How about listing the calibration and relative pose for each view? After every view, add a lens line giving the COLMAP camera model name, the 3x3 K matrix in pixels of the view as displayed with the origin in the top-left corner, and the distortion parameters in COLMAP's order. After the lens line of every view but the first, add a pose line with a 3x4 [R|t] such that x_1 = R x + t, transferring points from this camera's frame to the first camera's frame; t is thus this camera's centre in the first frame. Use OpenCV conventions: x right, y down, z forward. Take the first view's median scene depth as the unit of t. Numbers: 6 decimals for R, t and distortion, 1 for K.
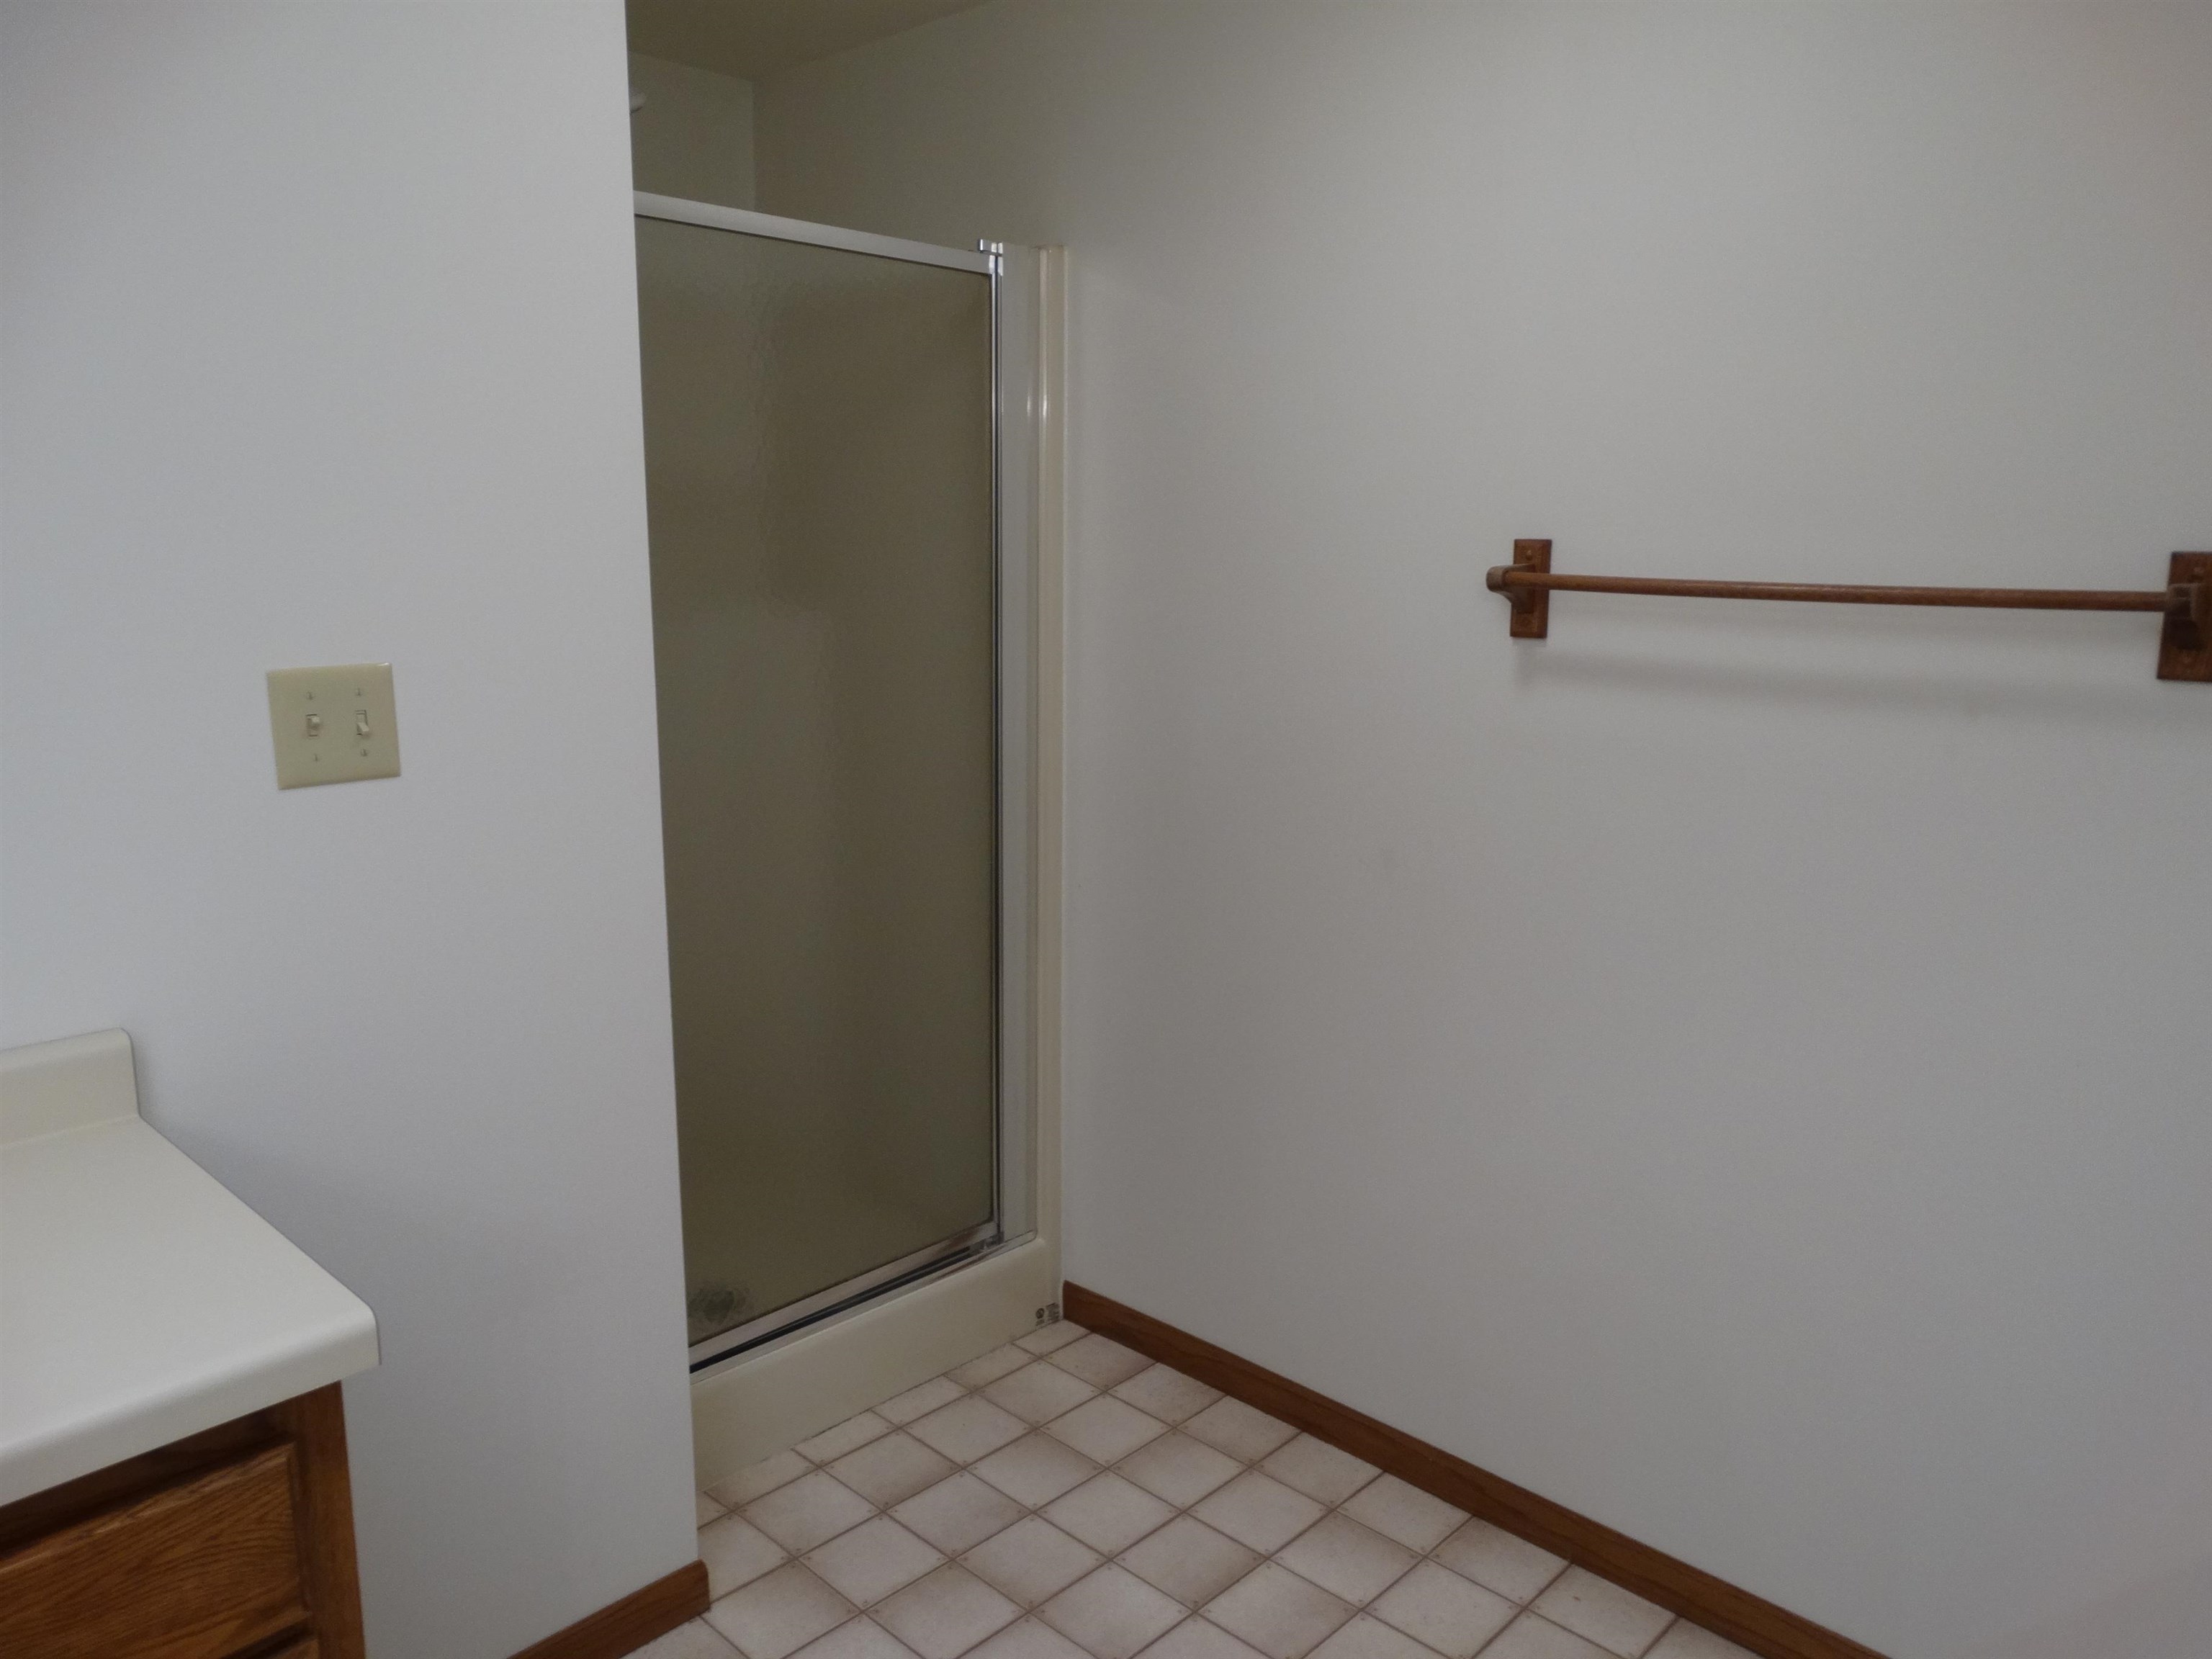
lens RADIAL K [[1558.7, 0, 1110.4], [0, 1558.7, 832.0], [0, 0, 1]] dist [-0.011392, 0.012050]
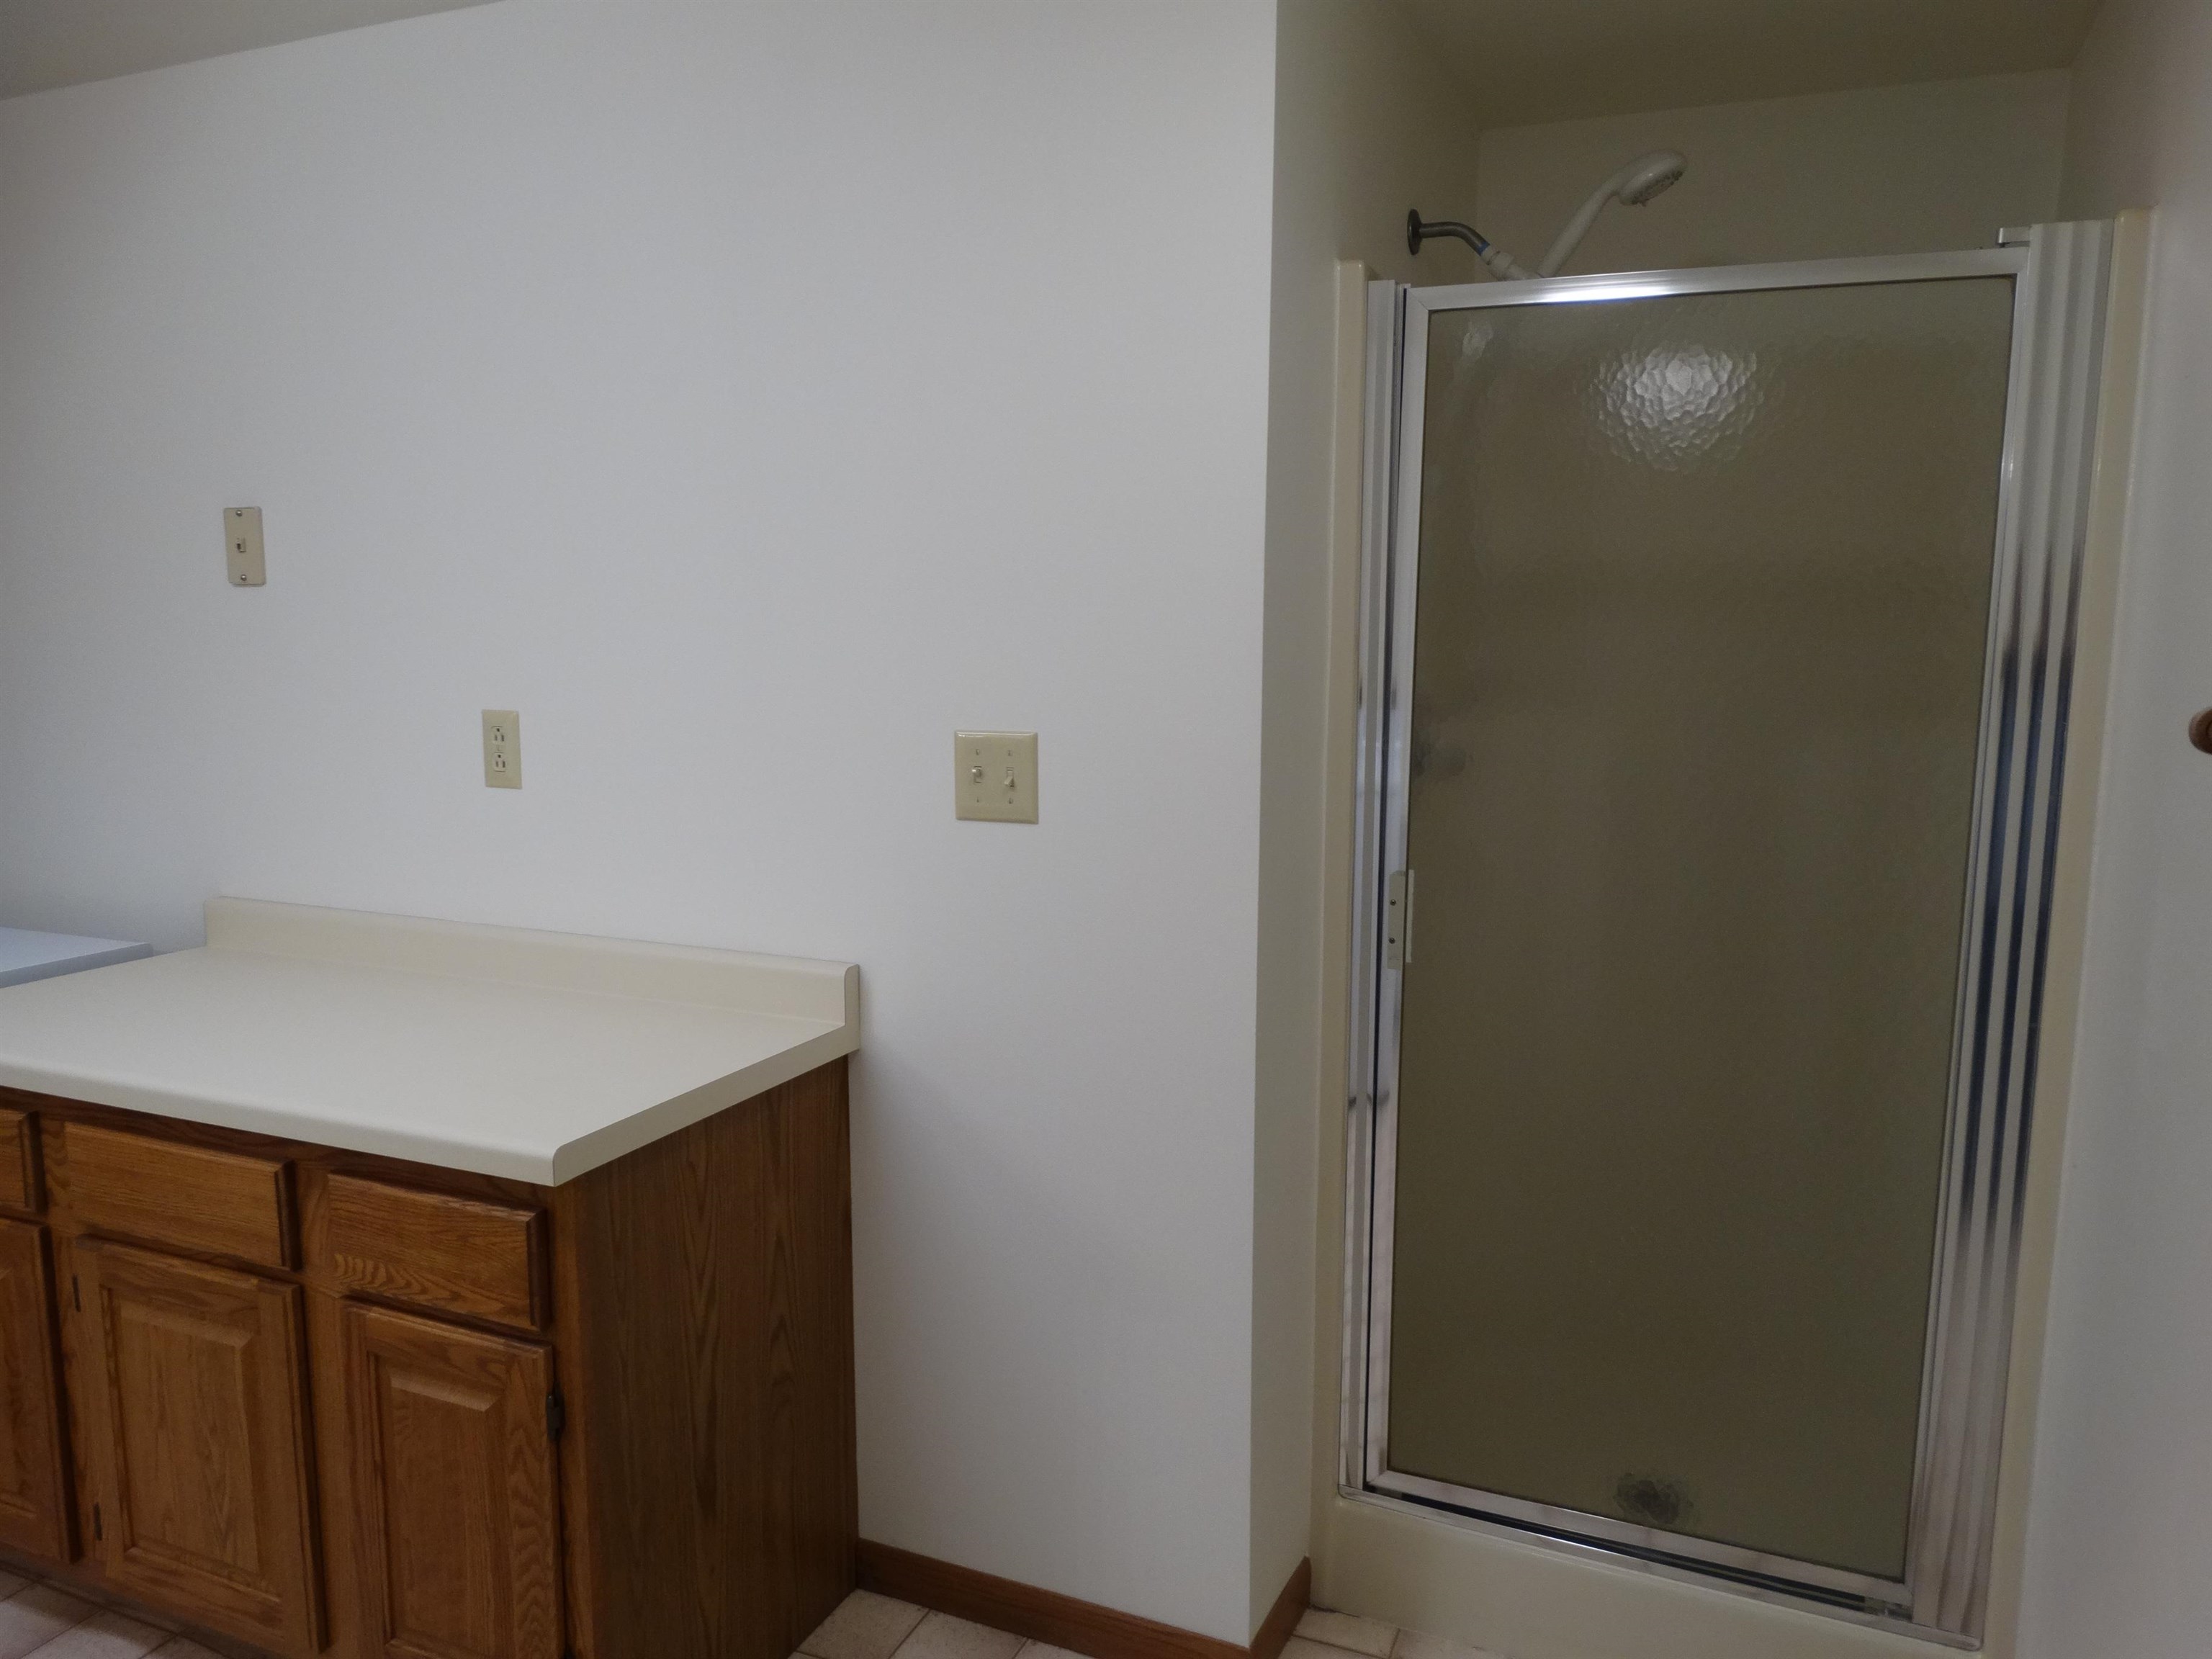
lens RADIAL K [[1558.7, 0, 1109.8], [0, 1558.7, 831.4], [0, 0, 1]] dist [-0.011392, 0.012050]
pose [[0.356258, 0.134162, -0.924706, 0.729484], [-0.182959, 0.980498, 0.071768, -0.134145], [0.916301, 0.143615, 0.373856, 0.616219]]
